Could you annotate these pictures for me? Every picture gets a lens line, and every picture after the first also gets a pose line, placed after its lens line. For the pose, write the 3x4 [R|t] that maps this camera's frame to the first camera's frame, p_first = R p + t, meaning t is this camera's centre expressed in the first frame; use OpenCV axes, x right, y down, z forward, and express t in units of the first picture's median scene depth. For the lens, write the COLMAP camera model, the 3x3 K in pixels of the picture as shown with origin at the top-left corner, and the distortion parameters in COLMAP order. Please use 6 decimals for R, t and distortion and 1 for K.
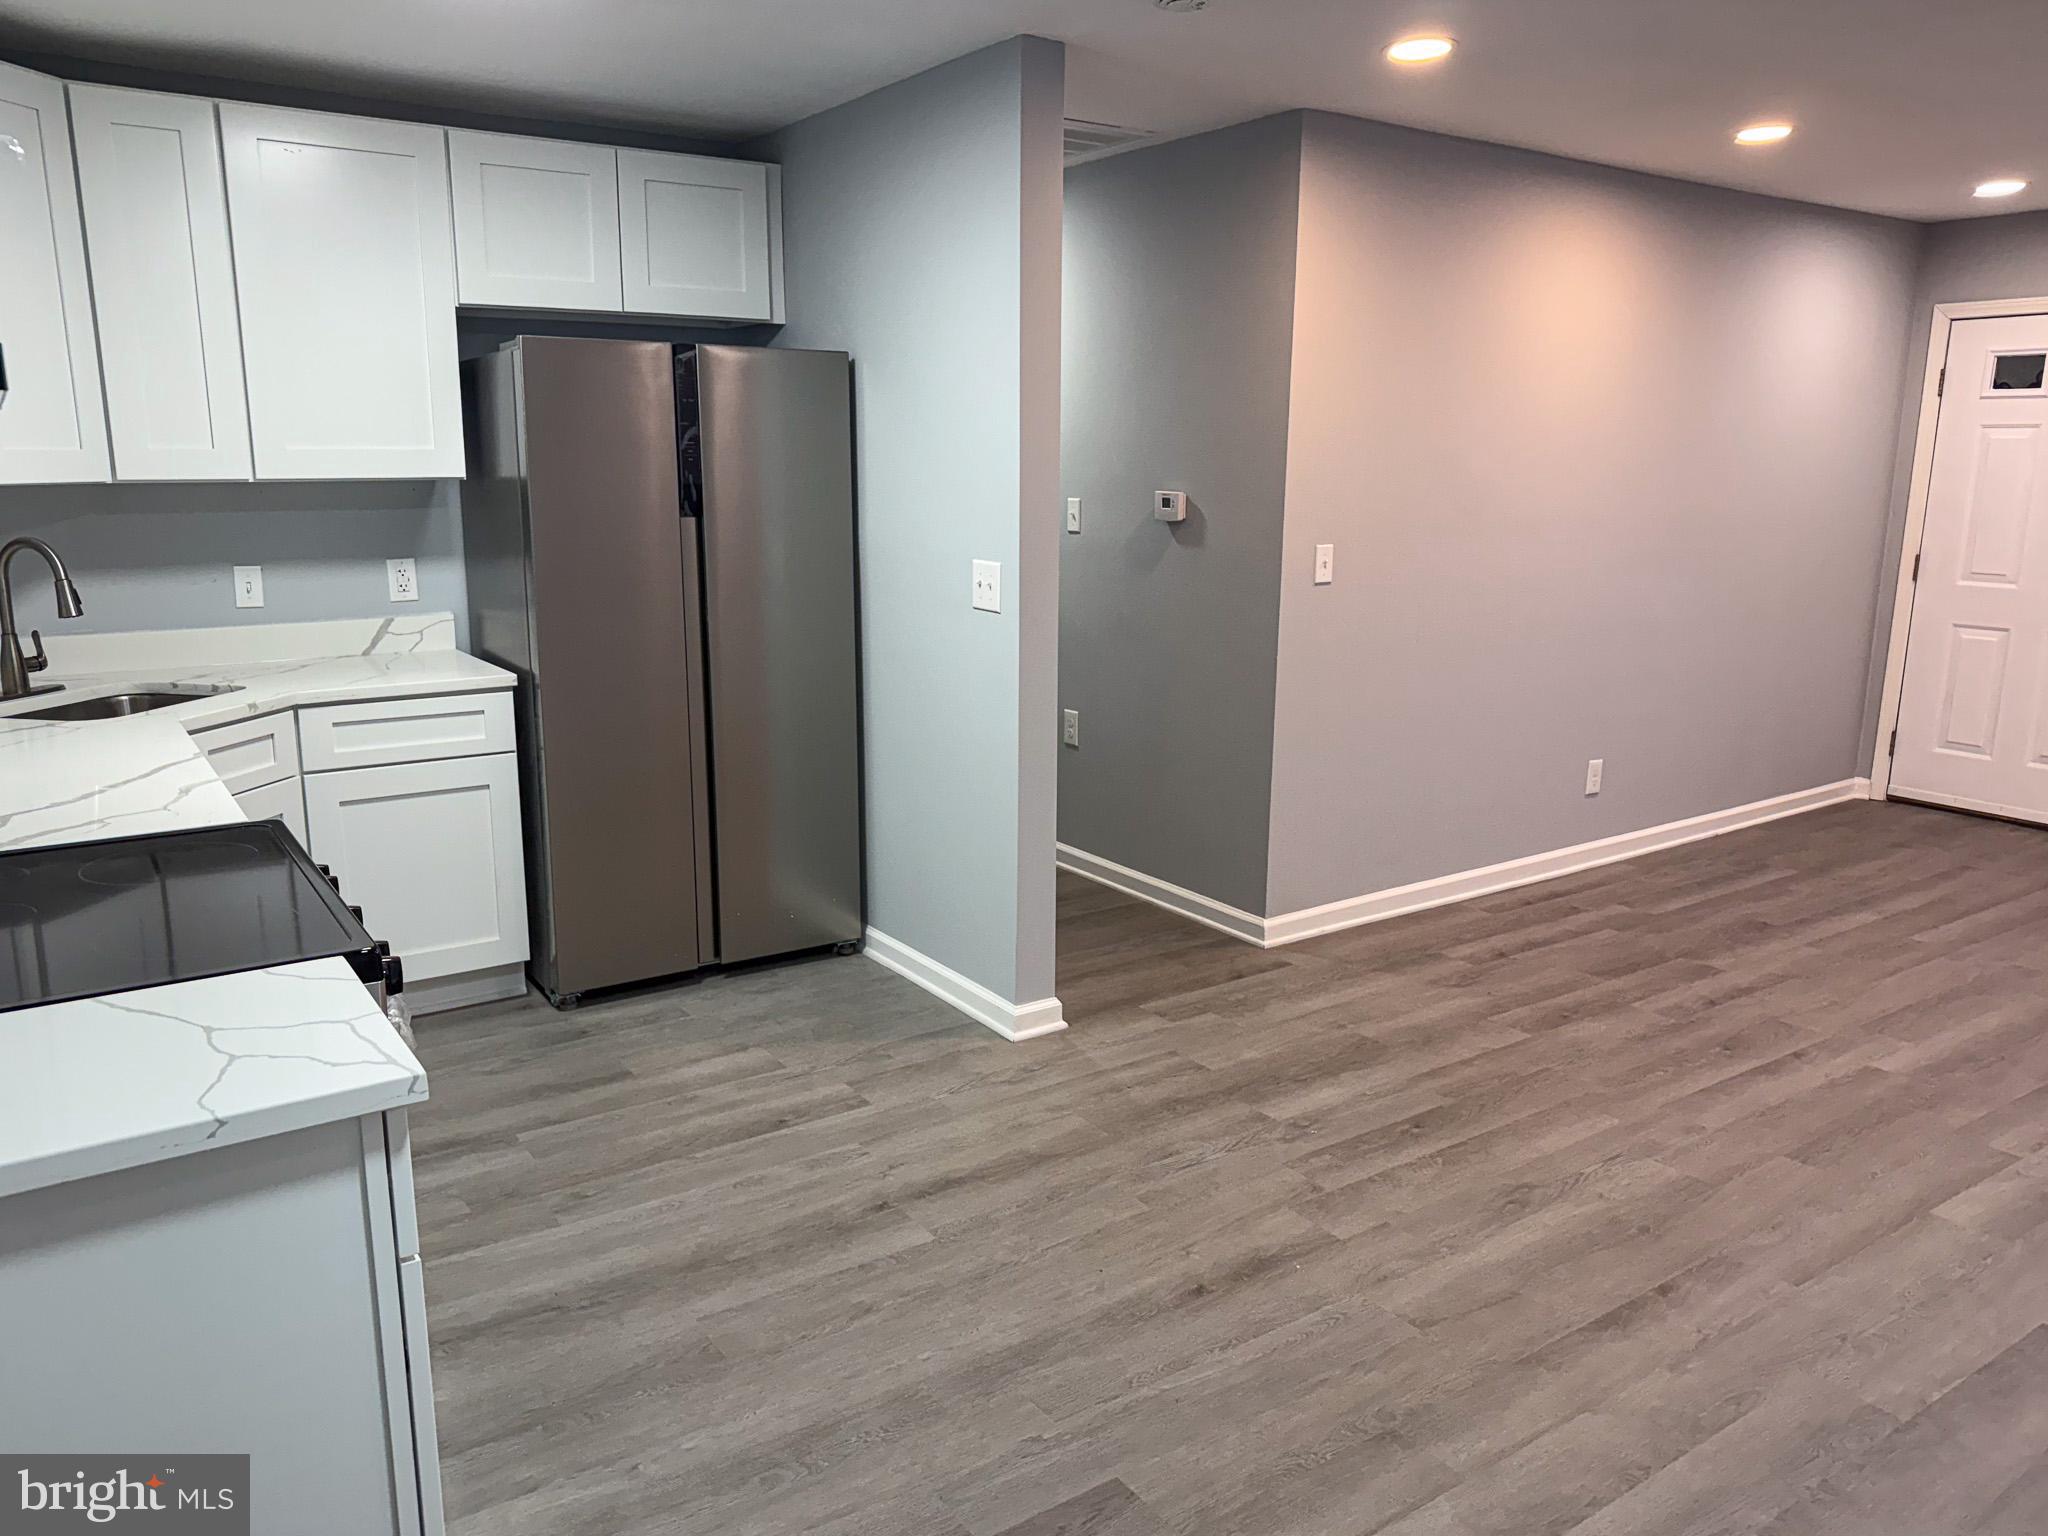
lens RADIAL K [[1481.2, 0, 1024.0], [0, 1481.2, 768.0], [0, 0, 1]] dist [0.011896, -0.029308]
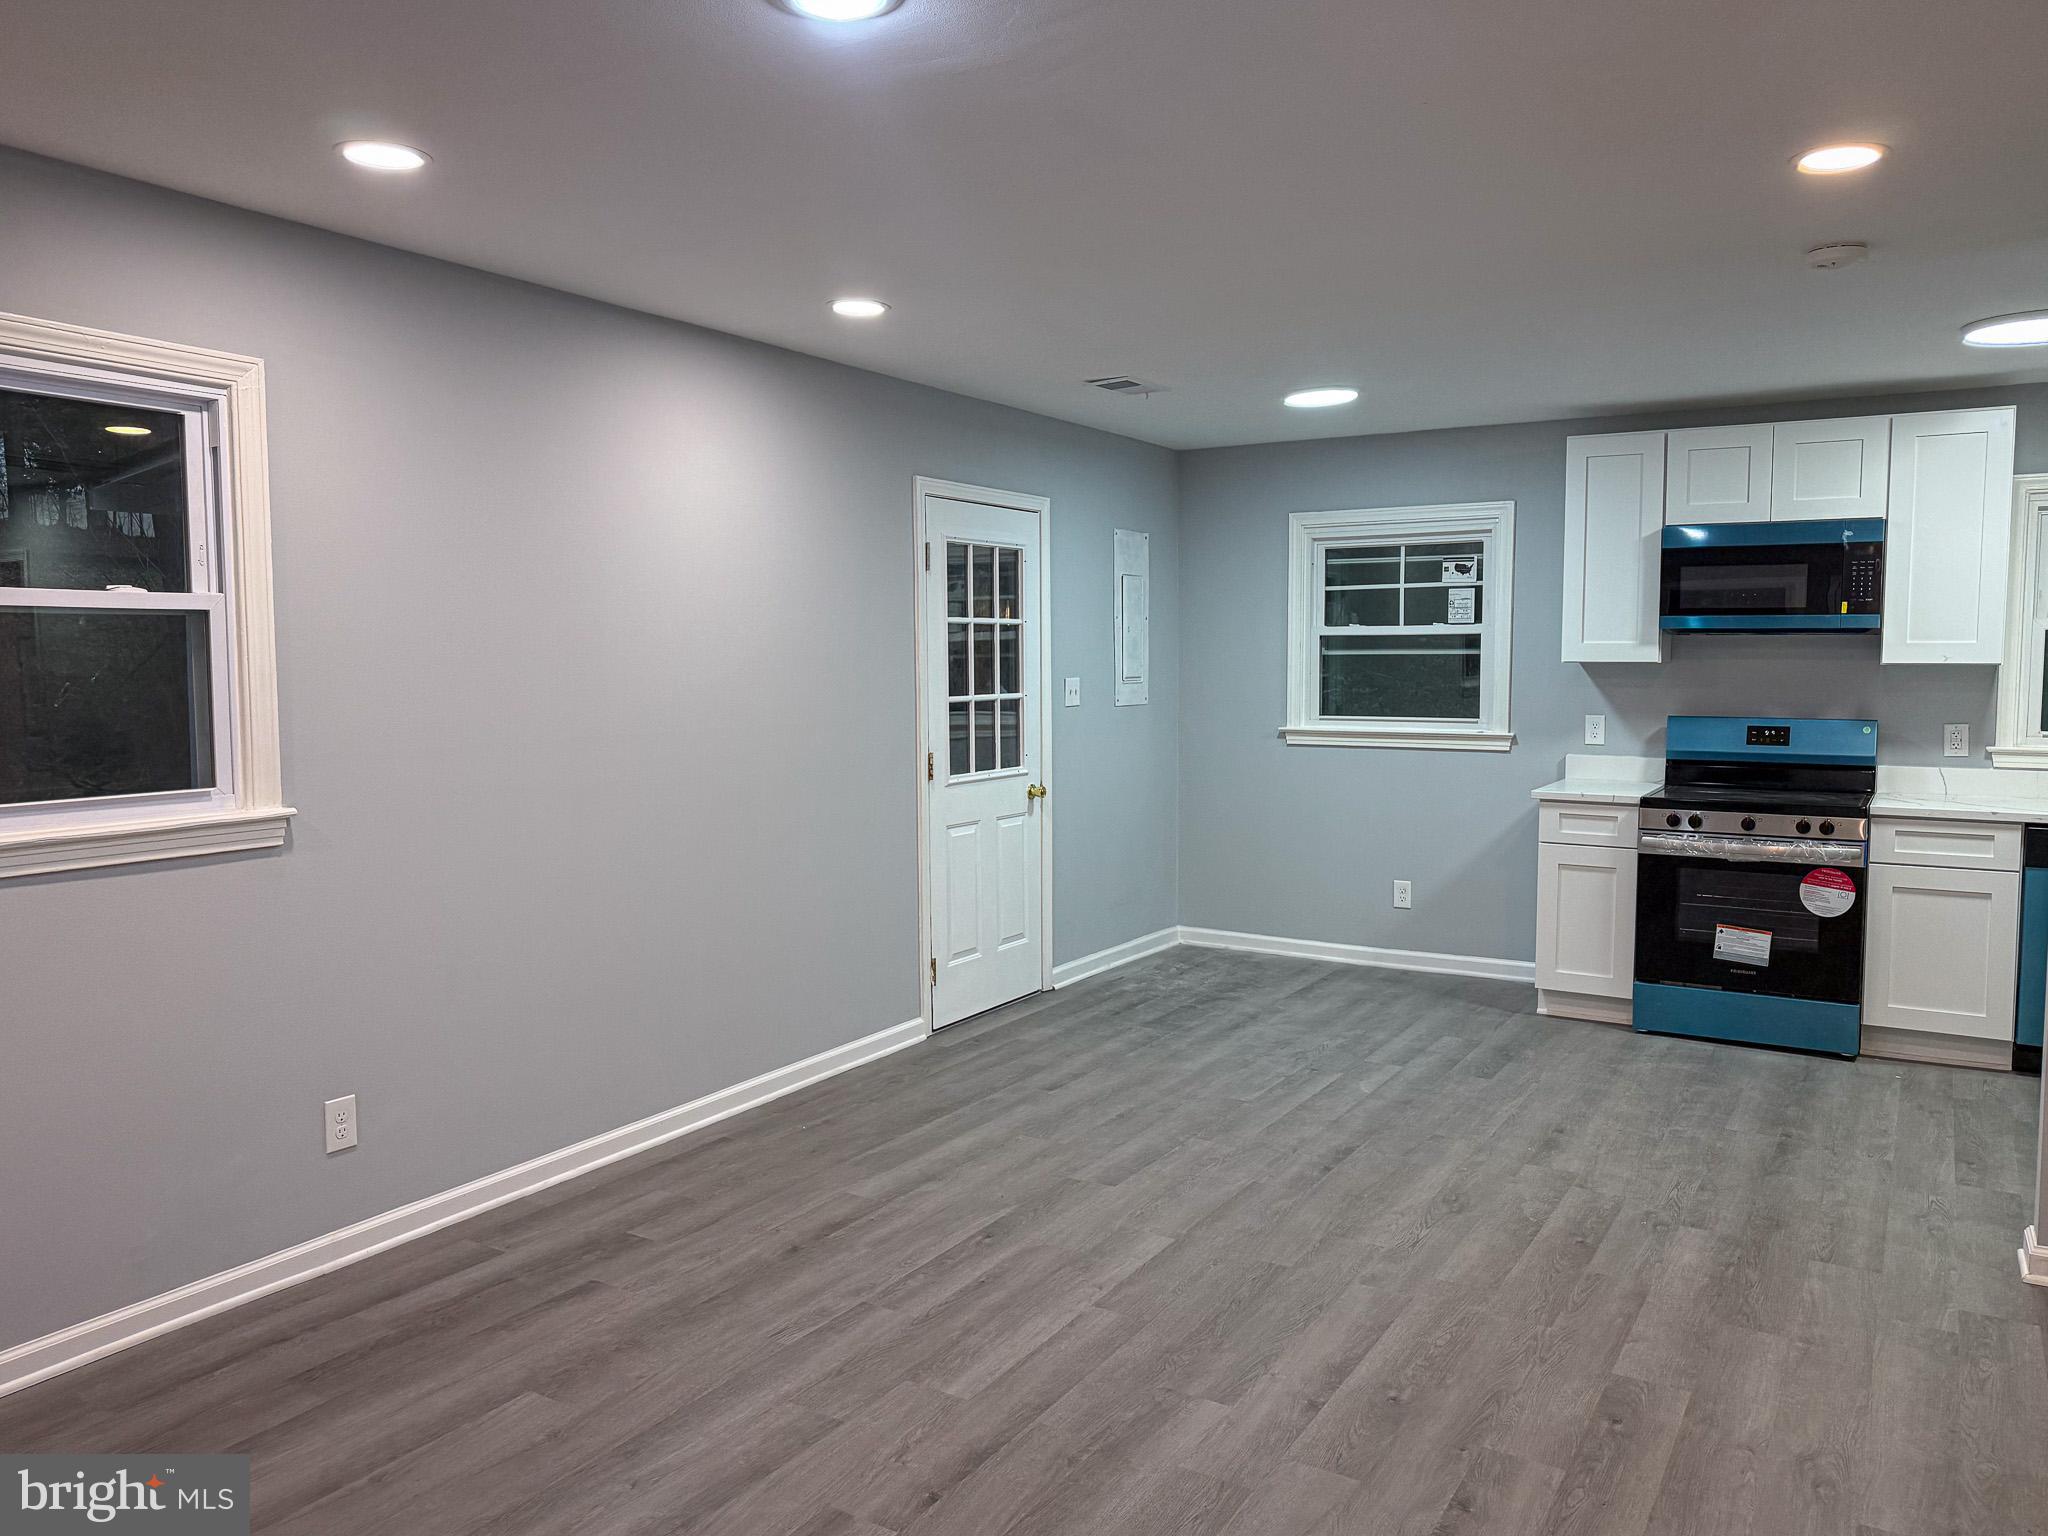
lens RADIAL K [[1482.1, 0, 1044.8], [0, 1482.1, 761.8], [0, 0, 1]] dist [0.000241, -0.003149]
pose [[-0.910123, 0.024970, -0.413584, 0.923997], [-0.091404, 0.961491, 0.259192, -0.297981], [0.404130, 0.273700, -0.872793, 1.470383]]
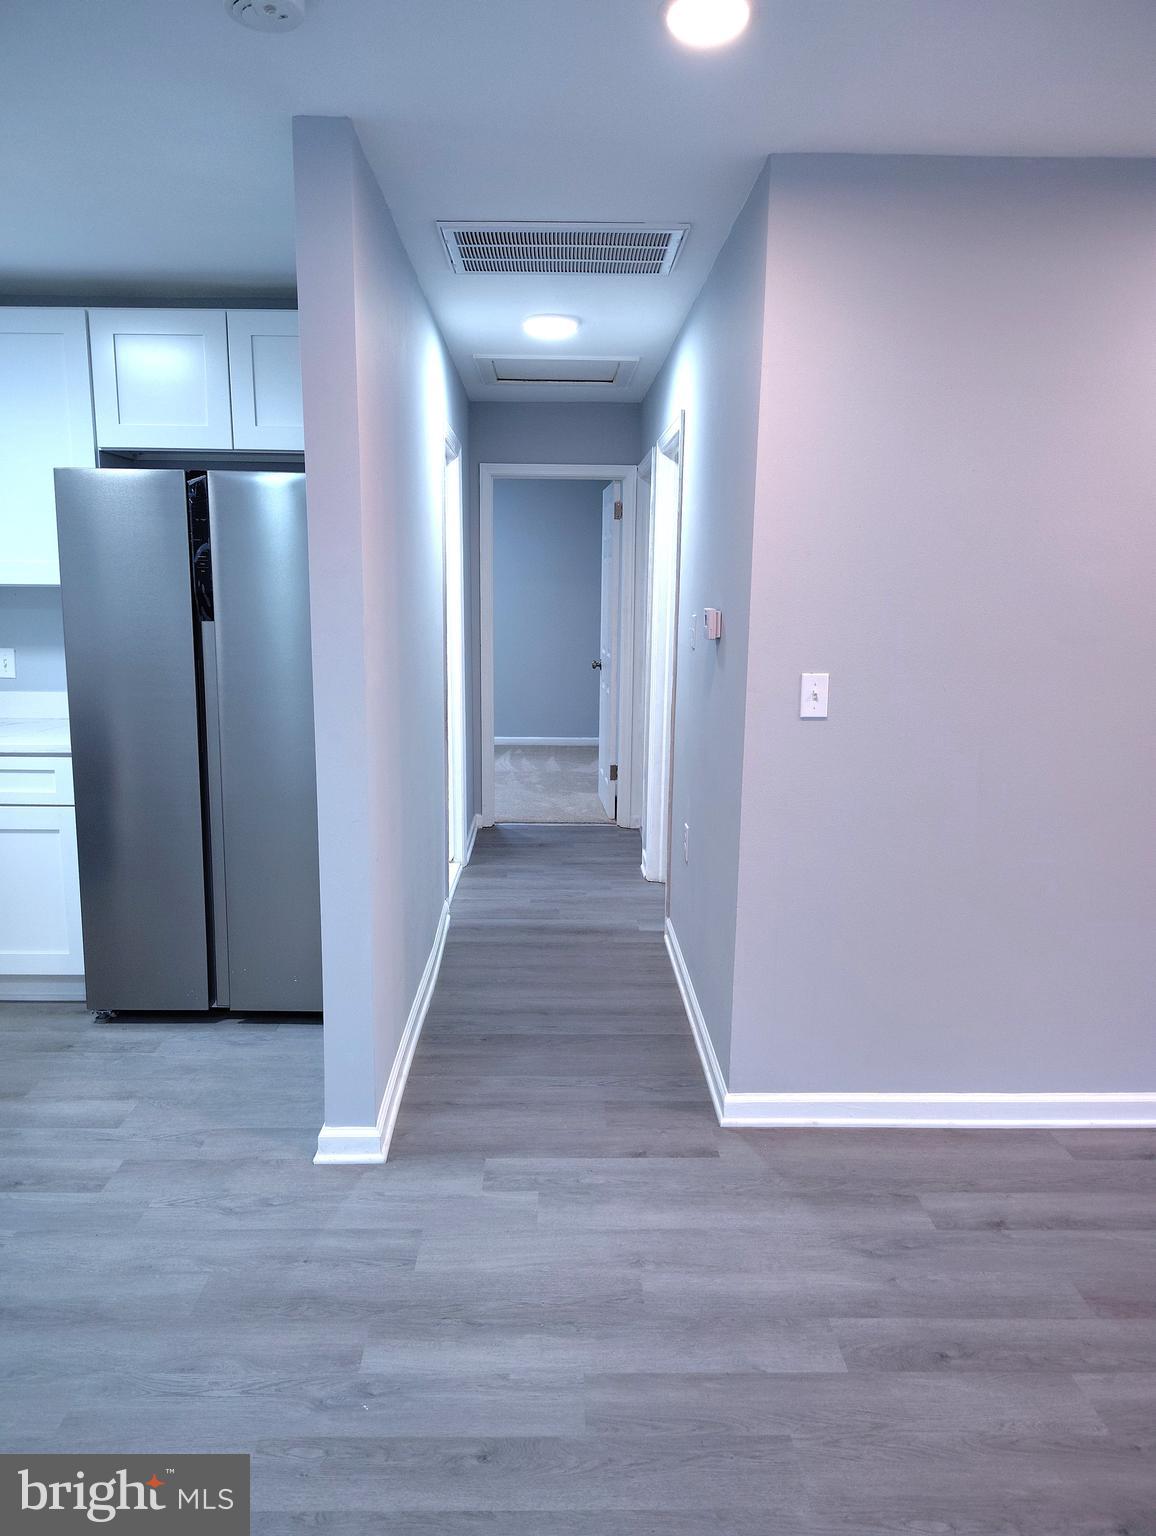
lens RADIAL K [[1059.4, 0, 568.6], [0, 1059.4, 767.8], [0, 0, 1]] dist [0.056630, -0.071086]
pose [[0.832879, 0.098373, -0.544643, 0.483771], [-0.120583, 0.992690, -0.005099, -0.088372], [0.540160, 0.069921, 0.838652, 0.479401]]
